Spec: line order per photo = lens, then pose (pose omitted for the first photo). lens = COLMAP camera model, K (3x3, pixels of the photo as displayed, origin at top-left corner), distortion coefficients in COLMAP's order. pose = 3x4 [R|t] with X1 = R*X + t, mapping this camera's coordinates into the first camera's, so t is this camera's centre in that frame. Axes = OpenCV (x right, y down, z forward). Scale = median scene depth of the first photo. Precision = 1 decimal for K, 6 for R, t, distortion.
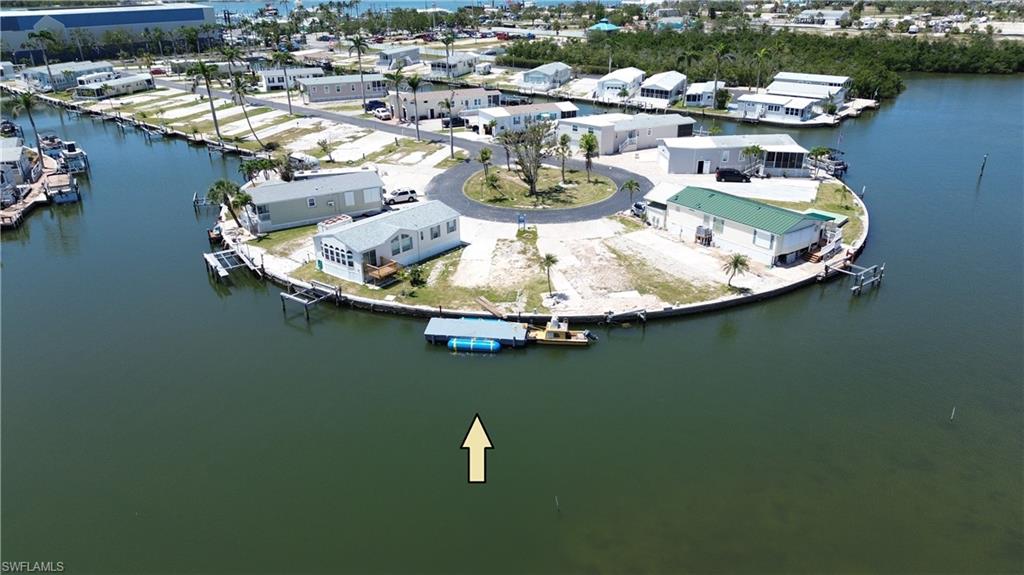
lens RADIAL K [[718.8, 0, 518.5], [0, 718.8, 298.3], [0, 0, 1]] dist [0.053869, -0.057896]
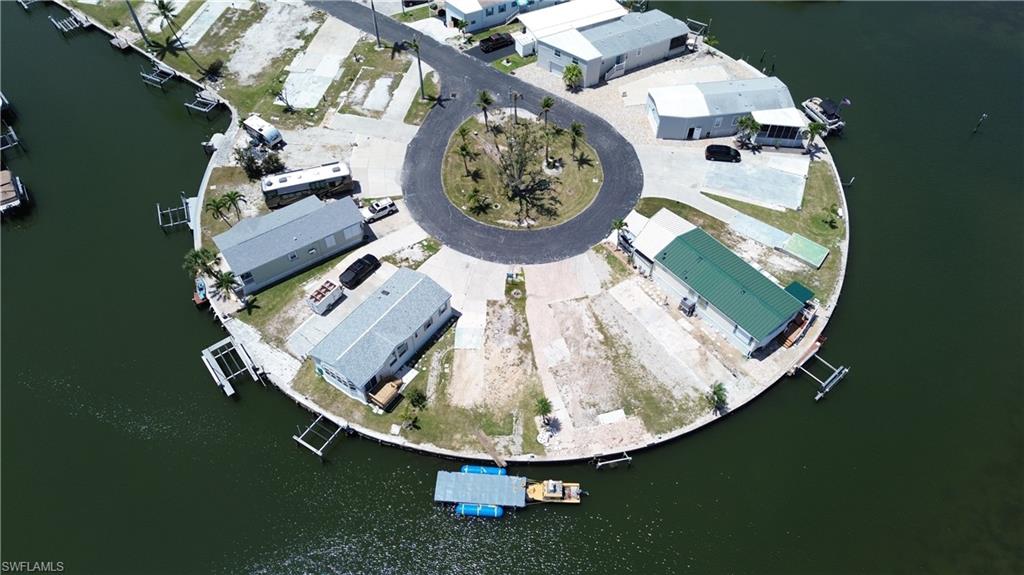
lens RADIAL K [[718.8, 0, 518.2], [0, 718.8, 289.3], [0, 0, 1]] dist [0.053869, -0.057896]
pose [[0.998216, -0.029350, 0.051996, -0.037040], [0.002587, 0.891288, 0.453430, -0.551826], [-0.059652, -0.452487, 0.889774, 0.101569]]
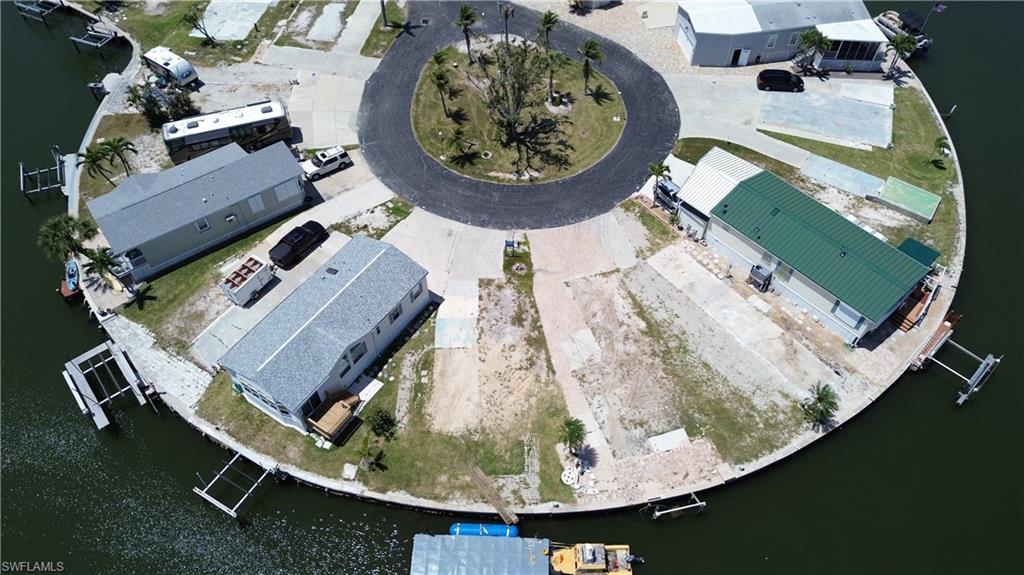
lens RADIAL K [[718.8, 0, 516.8], [0, 718.8, 289.4], [0, 0, 1]] dist [0.053869, -0.057896]
pose [[0.995597, -0.061451, 0.070781, -0.042395], [0.022460, 0.889518, 0.456348, -0.399995], [-0.091004, -0.452749, 0.886982, 0.346528]]
